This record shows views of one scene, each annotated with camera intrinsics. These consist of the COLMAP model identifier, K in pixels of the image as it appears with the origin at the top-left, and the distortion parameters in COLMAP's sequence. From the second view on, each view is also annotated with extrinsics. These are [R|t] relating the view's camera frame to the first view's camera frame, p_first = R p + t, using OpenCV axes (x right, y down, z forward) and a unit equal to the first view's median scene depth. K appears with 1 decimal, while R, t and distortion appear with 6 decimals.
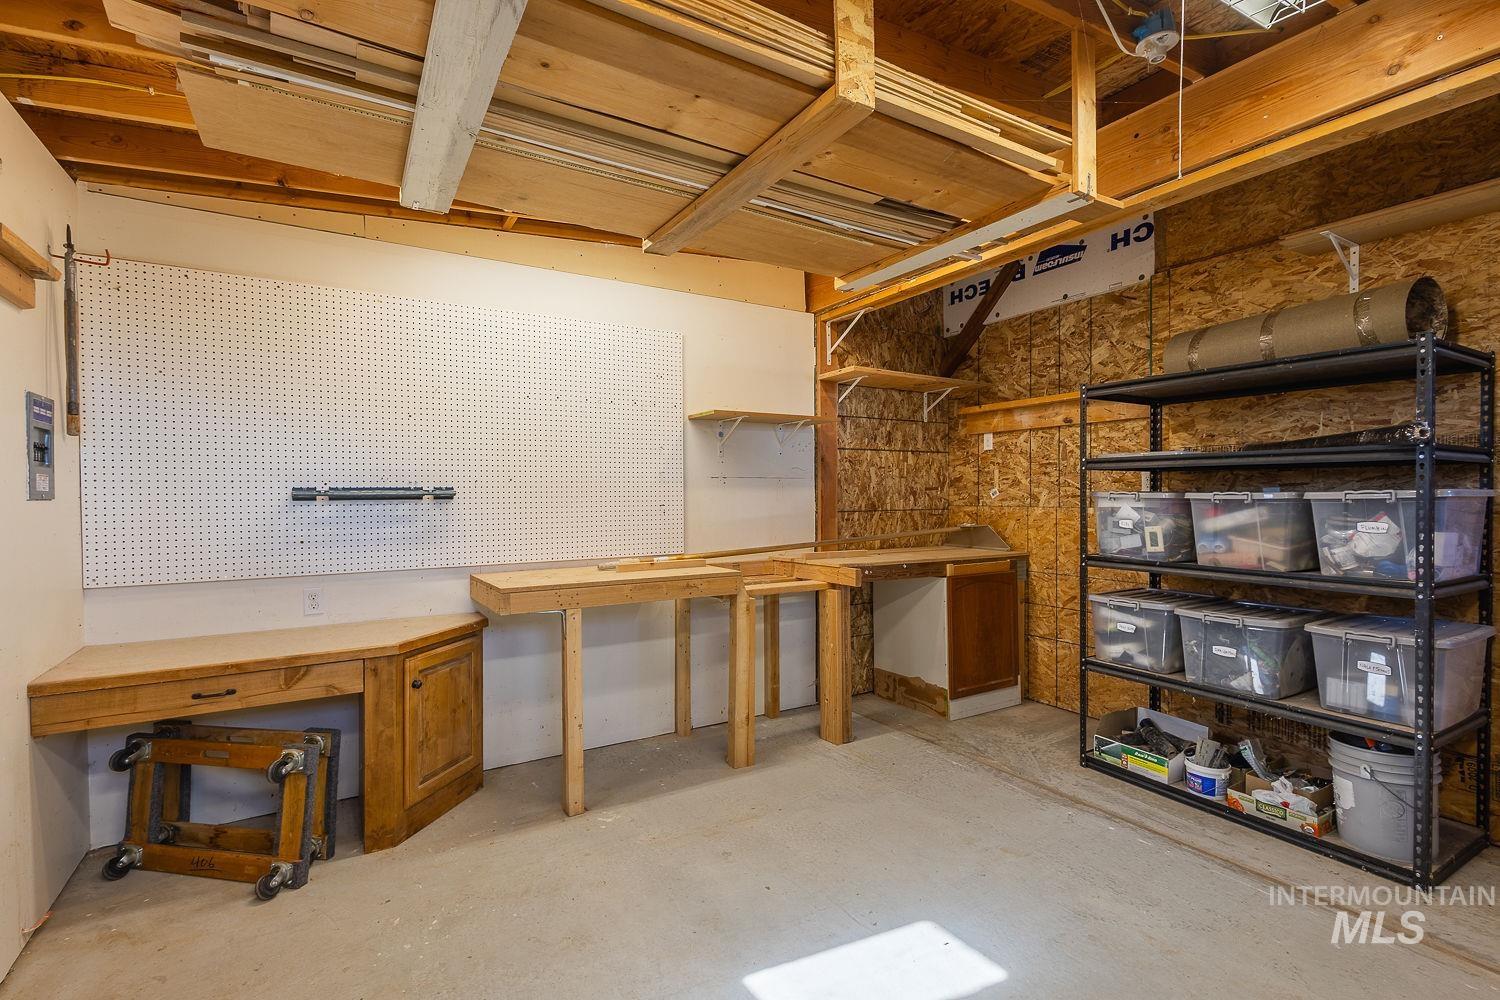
lens RADIAL K [[697.2, 0, 752.0], [0, 697.2, 501.4], [0, 0, 1]] dist [0.009242, -0.003697]
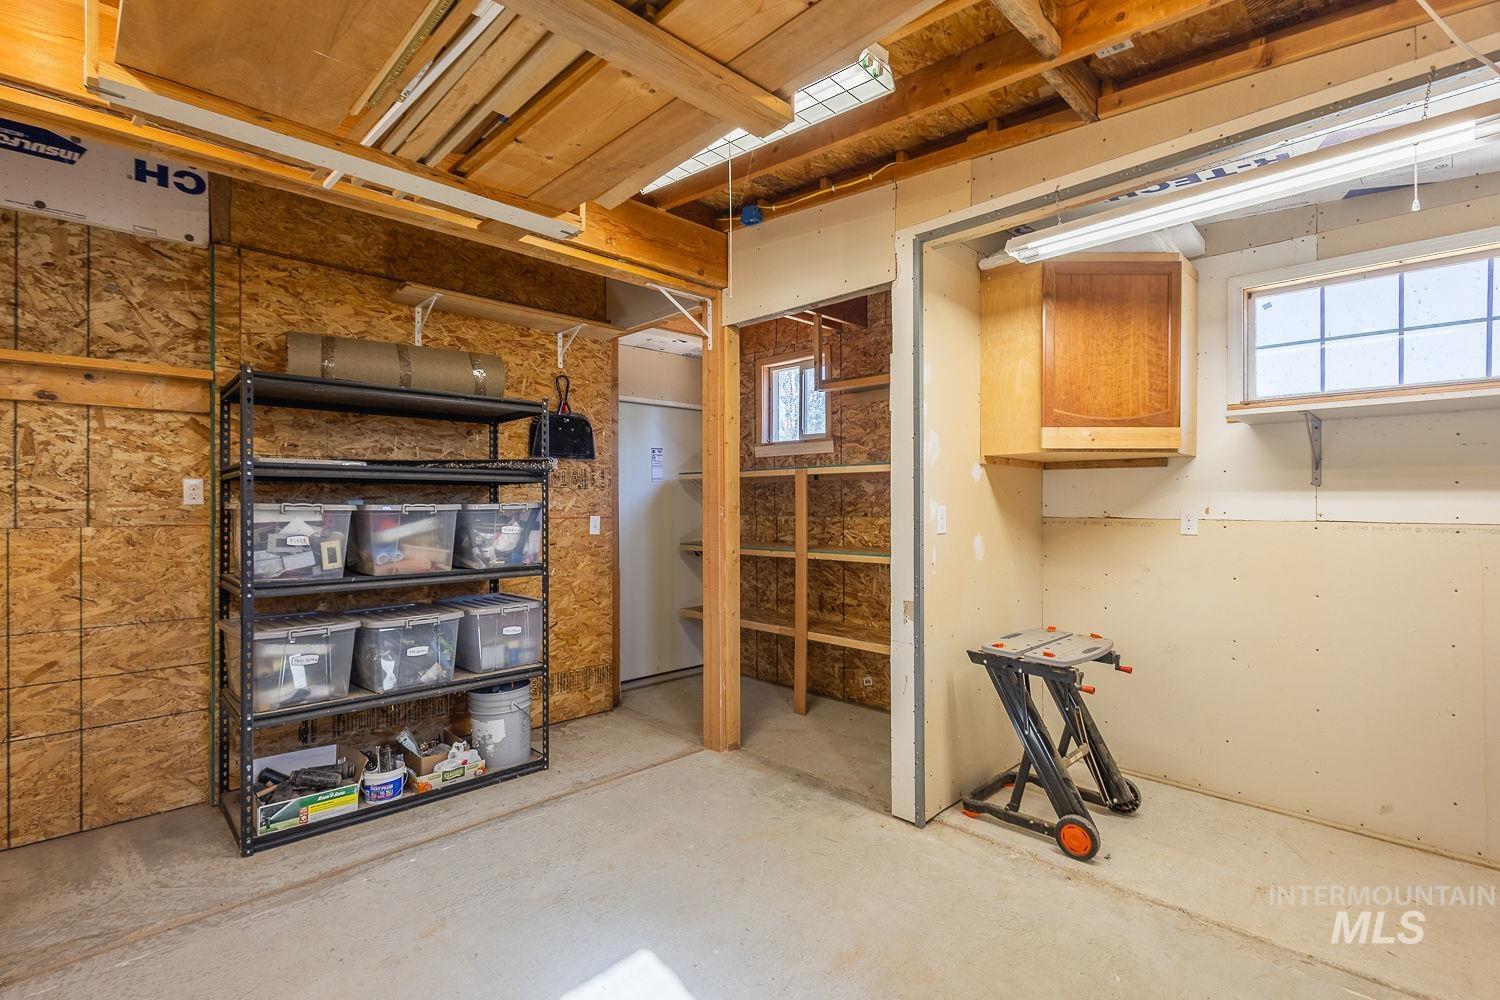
lens RADIAL K [[697.2, 0, 749.1], [0, 697.2, 501.1], [0, 0, 1]] dist [0.009242, -0.003697]
pose [[-0.240077, 0.009211, 0.970710, -0.460883], [0.015865, 0.999859, -0.005563, -0.003364], [-0.970624, 0.014065, -0.240189, 0.699524]]
